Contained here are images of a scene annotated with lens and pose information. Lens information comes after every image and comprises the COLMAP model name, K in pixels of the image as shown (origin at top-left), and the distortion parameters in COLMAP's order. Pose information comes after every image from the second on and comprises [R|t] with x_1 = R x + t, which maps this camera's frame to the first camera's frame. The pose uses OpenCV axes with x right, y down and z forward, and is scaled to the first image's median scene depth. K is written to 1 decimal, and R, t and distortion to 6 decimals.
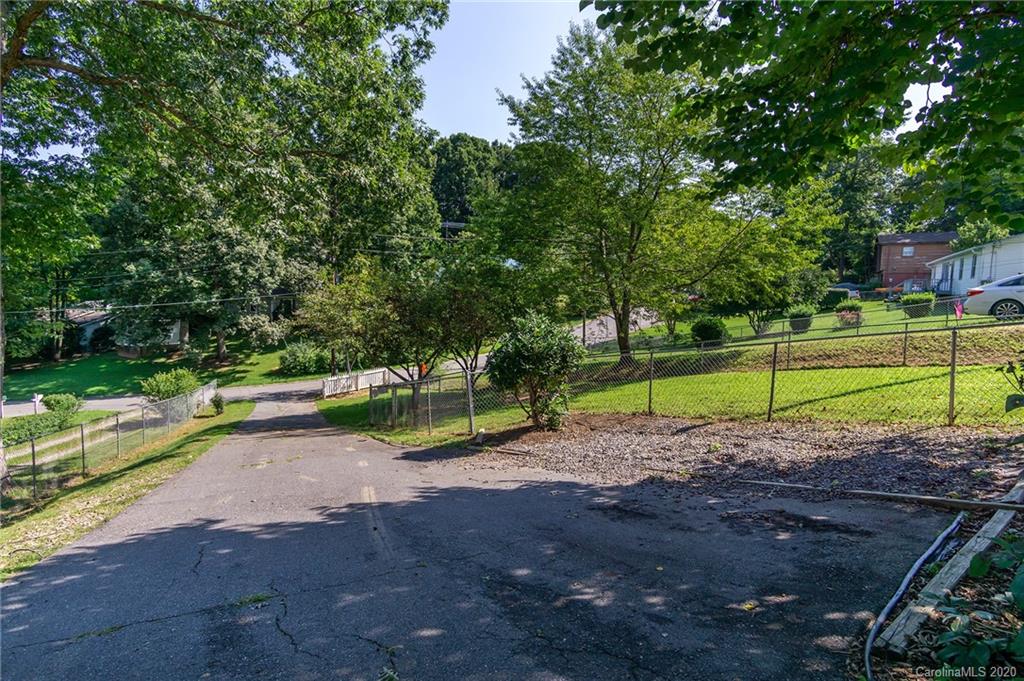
lens RADIAL K [[554.6, 0, 510.1], [0, 554.6, 341.0], [0, 0, 1]] dist [0.004602, 0.004822]
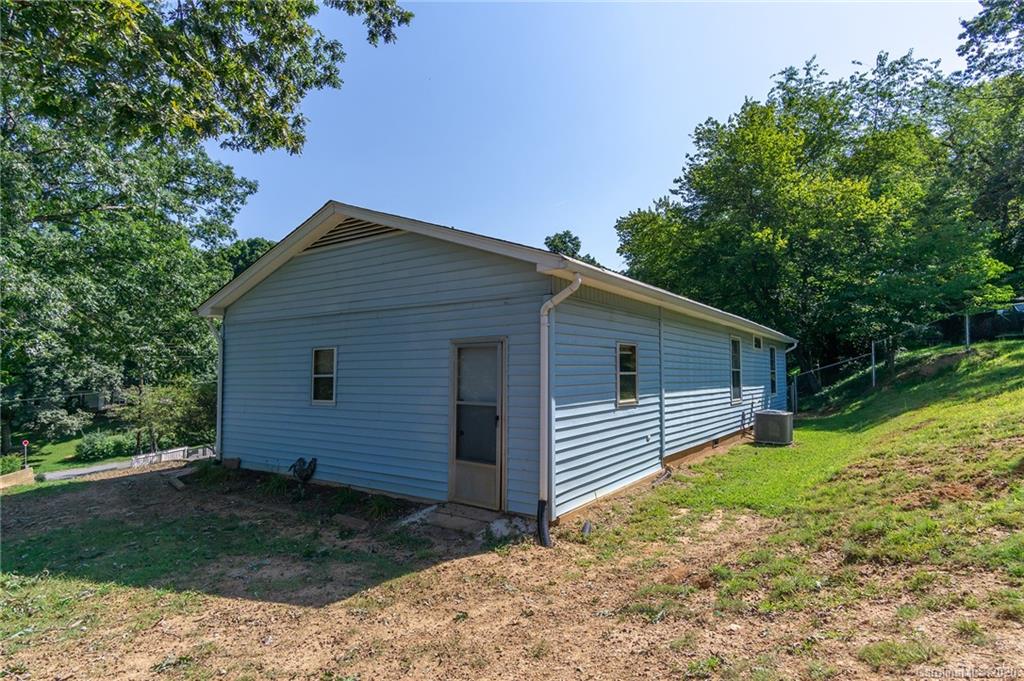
lens RADIAL K [[554.6, 0, 517.9], [0, 554.6, 341.5], [0, 0, 1]] dist [0.004602, 0.004822]
pose [[0.940437, 0.007103, 0.339893, 0.054110], [0.039282, 0.990815, -0.129393, 0.000423], [-0.337691, 0.135037, 0.931520, -0.423829]]
